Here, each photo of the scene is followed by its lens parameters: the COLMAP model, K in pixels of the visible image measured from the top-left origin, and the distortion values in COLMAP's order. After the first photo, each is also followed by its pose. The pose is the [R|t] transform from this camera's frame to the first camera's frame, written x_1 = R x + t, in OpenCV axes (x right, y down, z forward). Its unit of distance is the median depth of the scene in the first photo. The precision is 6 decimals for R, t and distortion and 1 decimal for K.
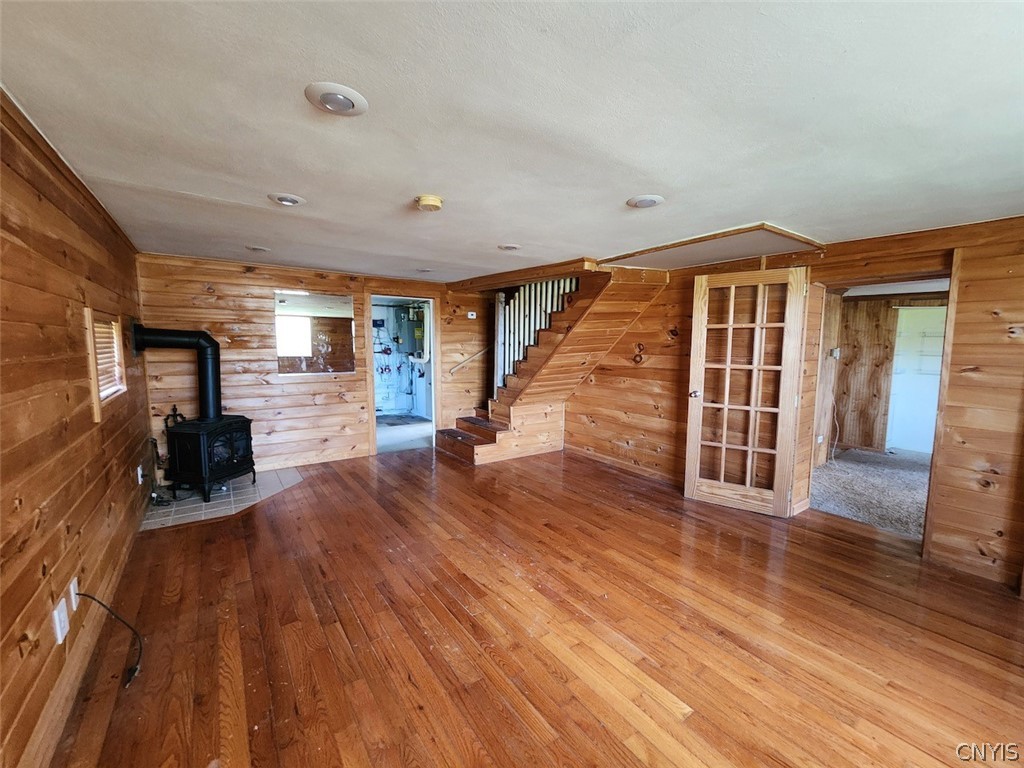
lens RADIAL K [[418.1, 0, 514.0], [0, 418.1, 385.4], [0, 0, 1]] dist [-0.002876, -0.000660]
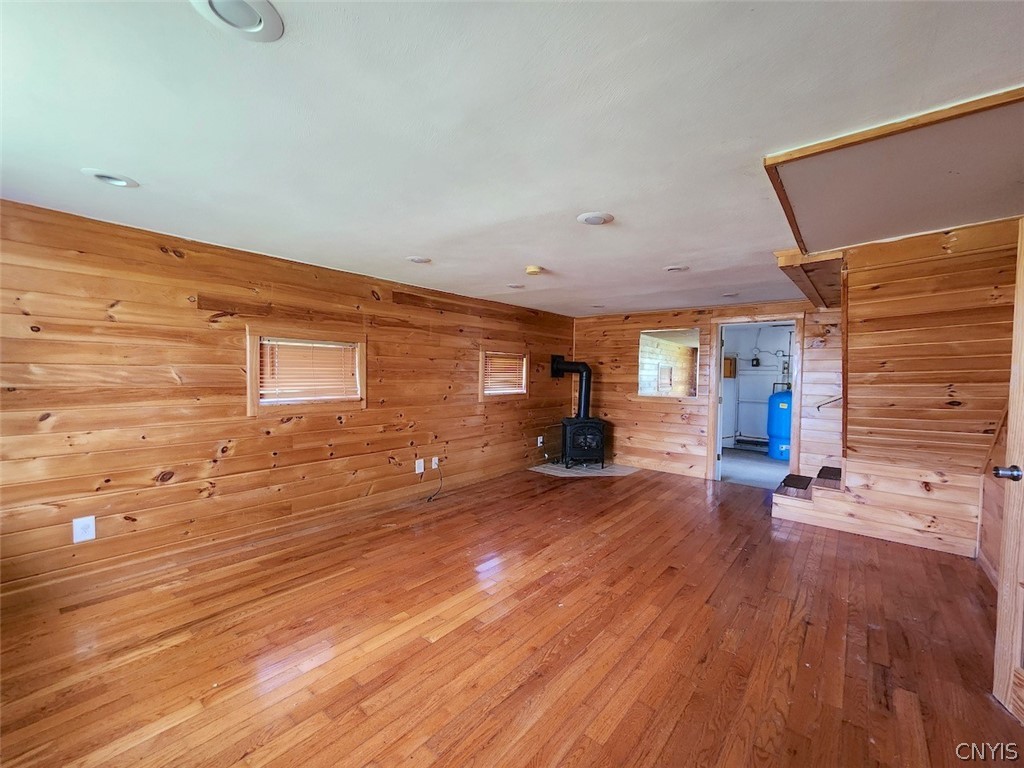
lens RADIAL K [[418.1, 0, 516.3], [0, 418.1, 383.9], [0, 0, 1]] dist [-0.002876, -0.000660]
pose [[0.263306, 0.025985, -0.964362, 1.034264], [-0.111390, 0.993770, -0.003636, -0.018944], [0.958260, 0.108378, 0.264560, 0.497855]]
